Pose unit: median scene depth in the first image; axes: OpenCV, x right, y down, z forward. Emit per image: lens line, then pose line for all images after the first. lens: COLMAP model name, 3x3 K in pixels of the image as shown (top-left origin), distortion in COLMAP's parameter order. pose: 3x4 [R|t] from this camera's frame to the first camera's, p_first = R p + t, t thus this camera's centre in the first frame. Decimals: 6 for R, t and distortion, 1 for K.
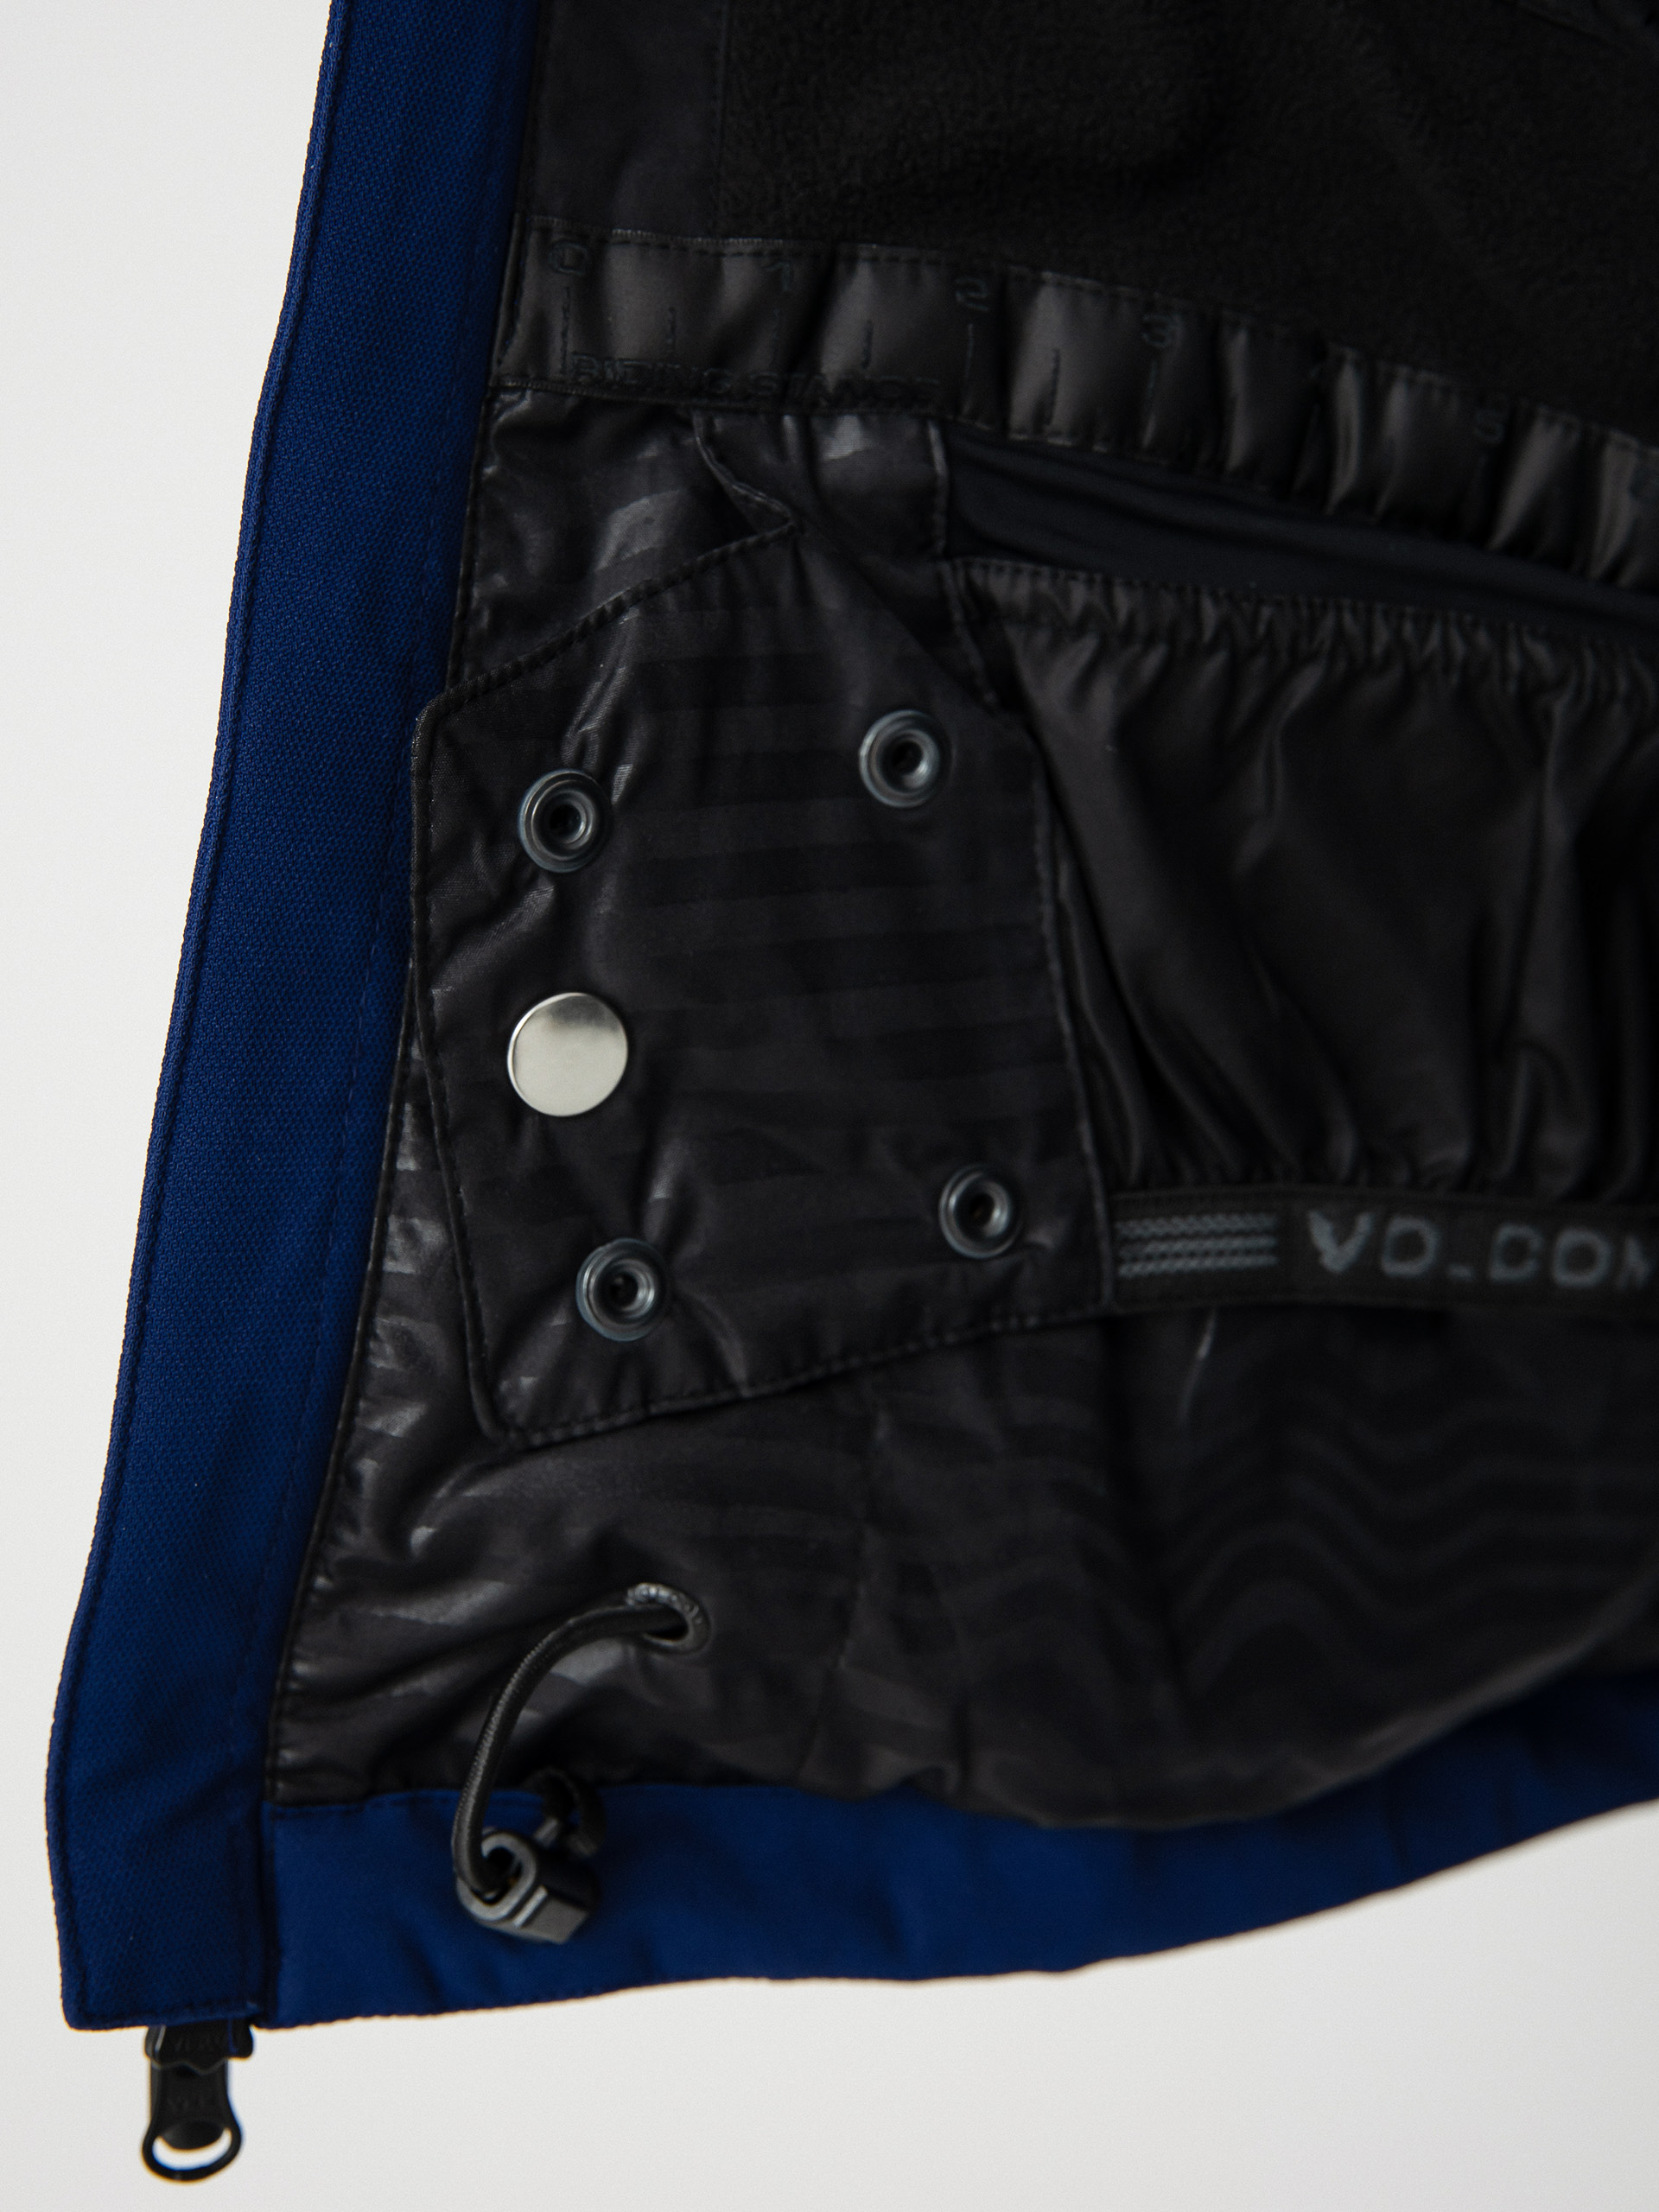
lens RADIAL K [[3169.8, 0, 829.5], [0, 3169.8, 1106.0], [0, 0, 1]] dist [-0.014424, 0.006584]
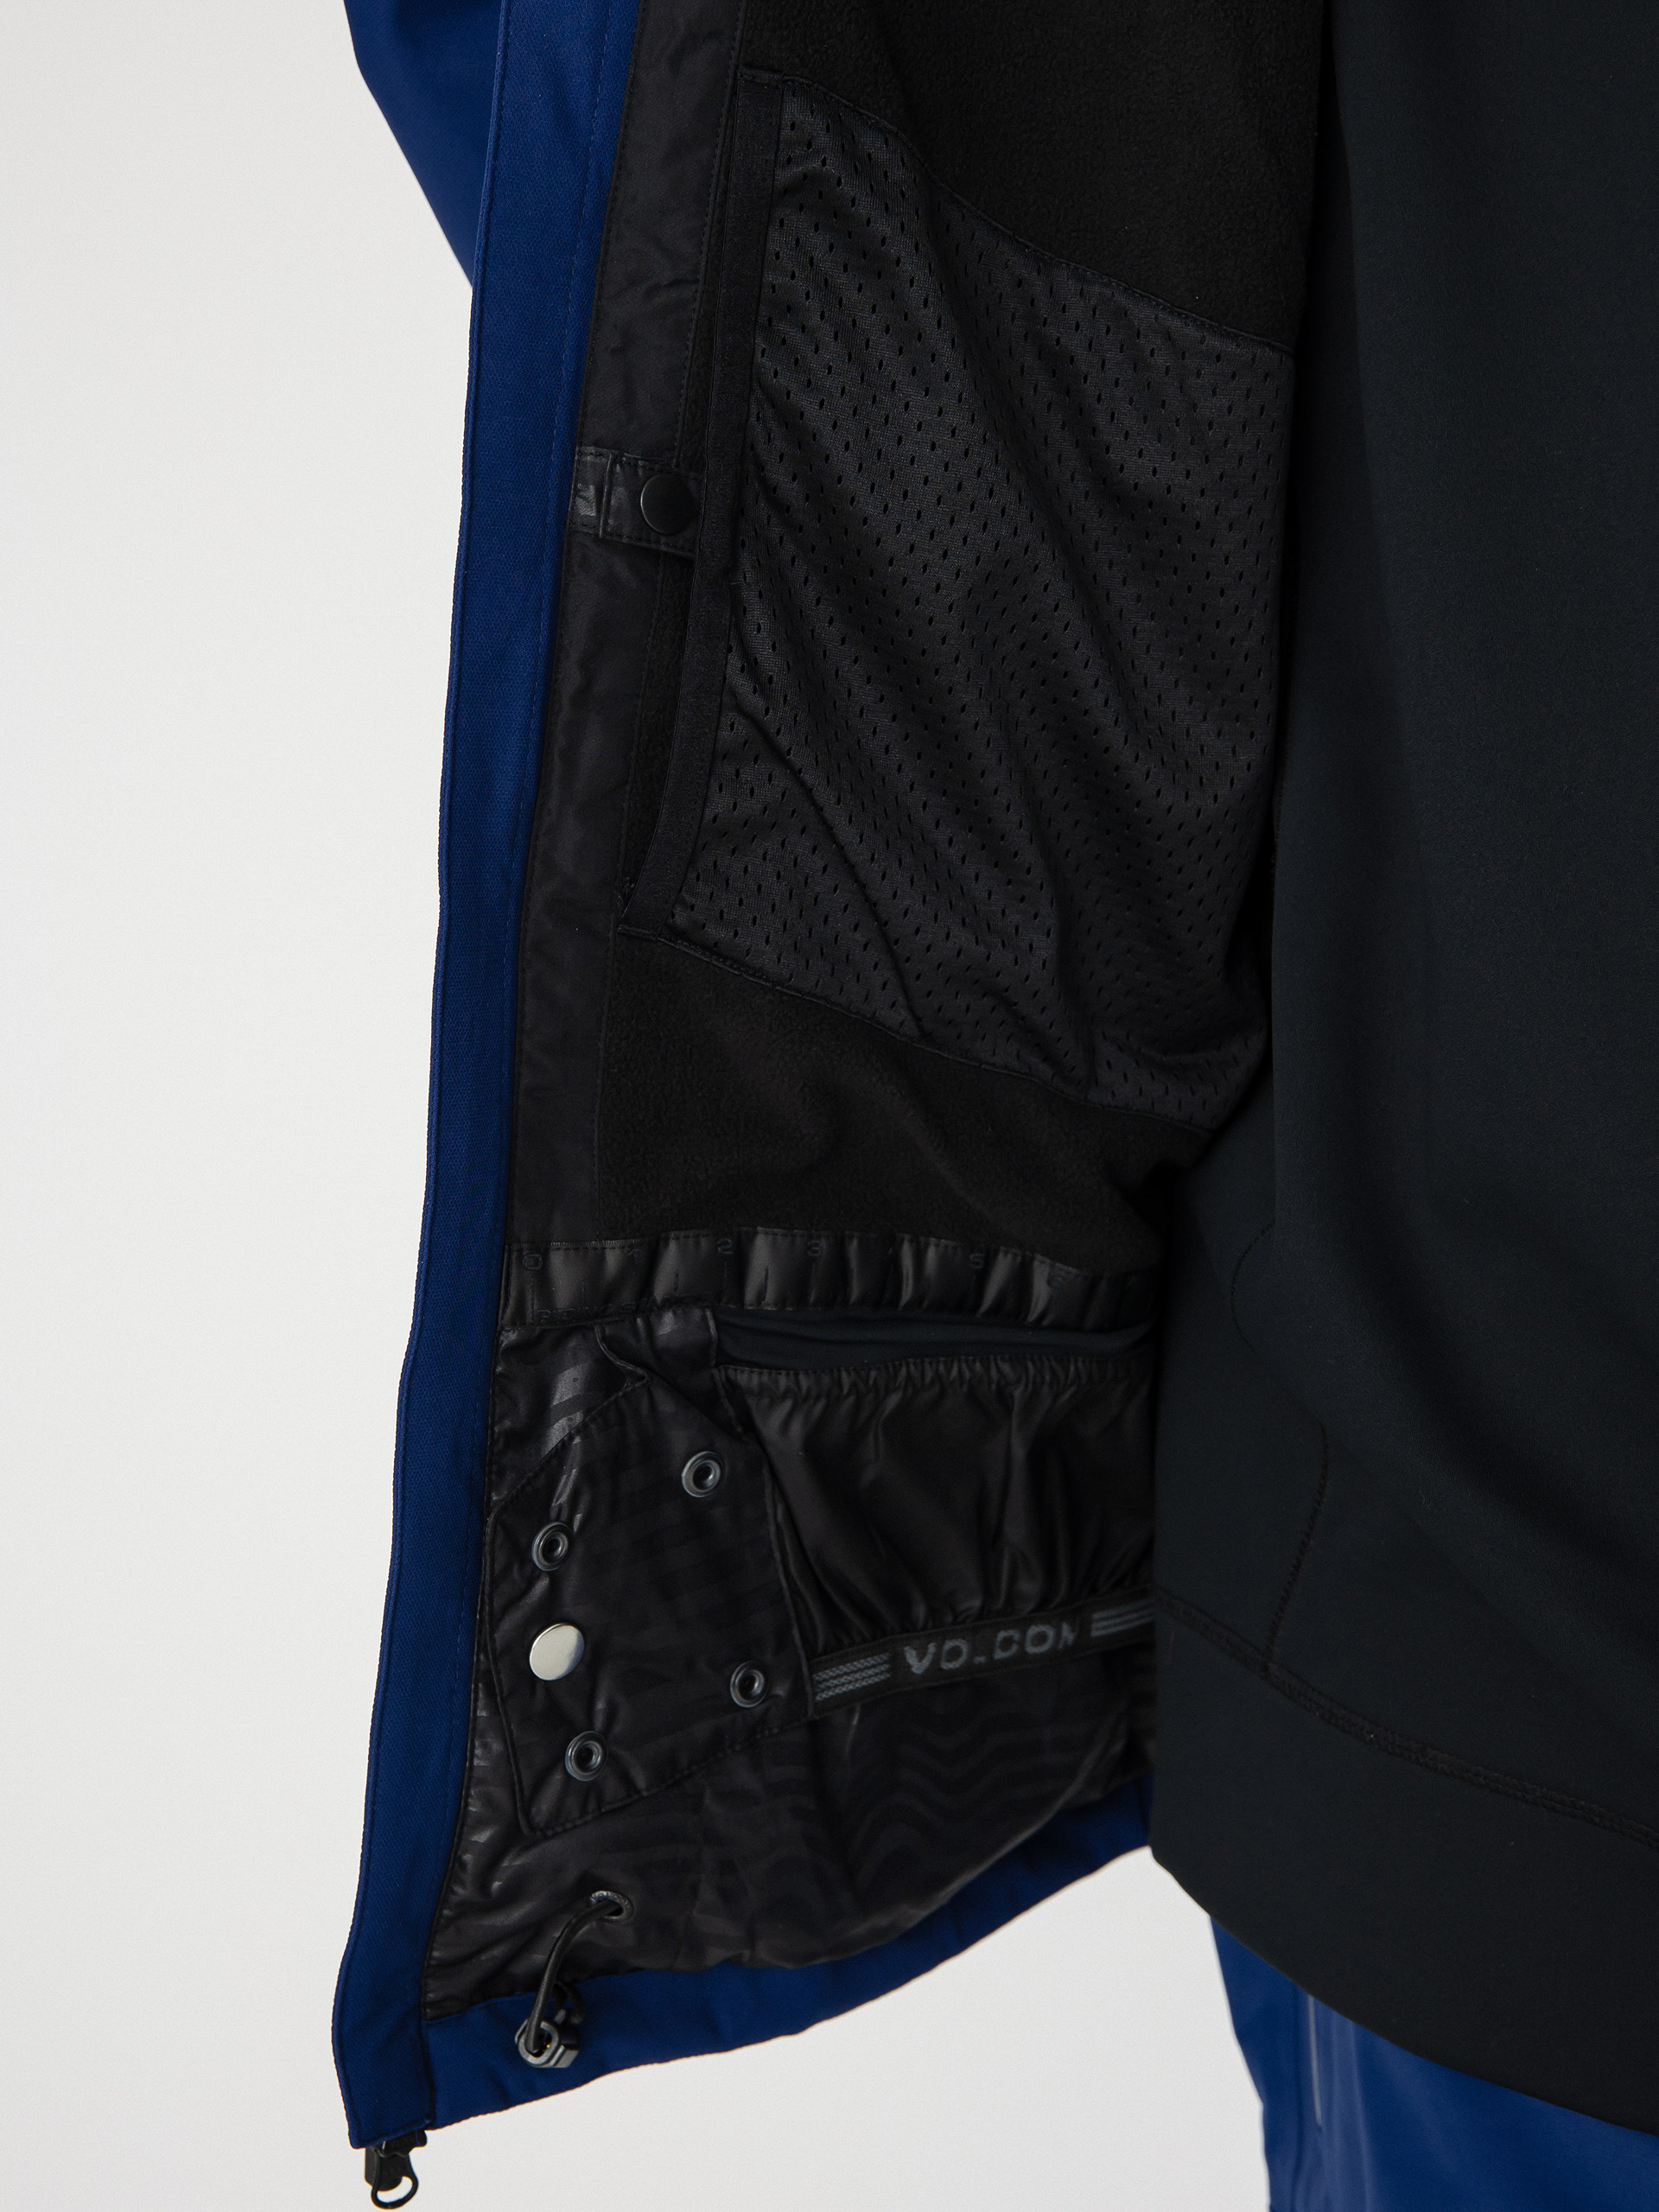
lens RADIAL K [[3260.3, 0, 829.5], [0, 3260.3, 1106.0], [0, 0, 1]] dist [0.027808, 0.018667]
pose [[0.982572, -0.067234, 0.173298, -0.239416], [0.052158, 0.994563, 0.090129, -0.522073], [-0.178415, -0.079519, 0.980737, -1.021394]]
